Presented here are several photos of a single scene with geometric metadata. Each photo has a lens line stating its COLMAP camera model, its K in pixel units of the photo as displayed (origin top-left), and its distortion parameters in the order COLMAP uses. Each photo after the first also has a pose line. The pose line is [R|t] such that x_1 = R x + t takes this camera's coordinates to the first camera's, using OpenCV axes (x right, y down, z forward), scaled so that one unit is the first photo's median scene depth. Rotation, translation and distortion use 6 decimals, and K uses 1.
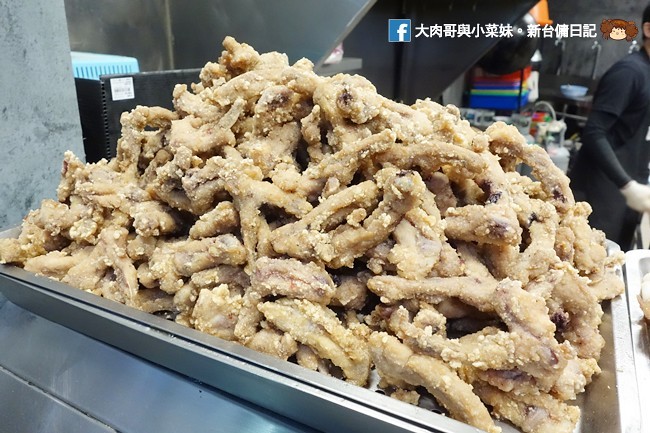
lens RADIAL K [[507.2, 0, 325.3], [0, 507.2, 216.0], [0, 0, 1]] dist [-0.001317, 0.001167]
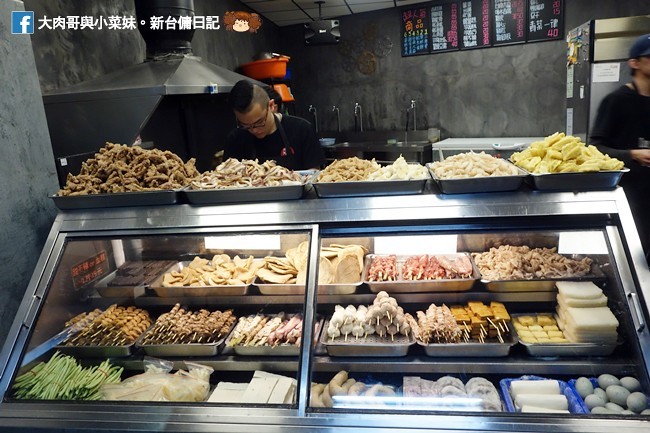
lens RADIAL K [[507.2, 0, 328.1], [0, 507.2, 217.6], [0, 0, 1]] dist [-0.001317, 0.001167]
pose [[0.928251, -0.184485, 0.322979, 0.079201], [0.225635, 0.969603, -0.094647, 1.443511], [-0.295701, 0.160731, 0.941662, -4.584833]]
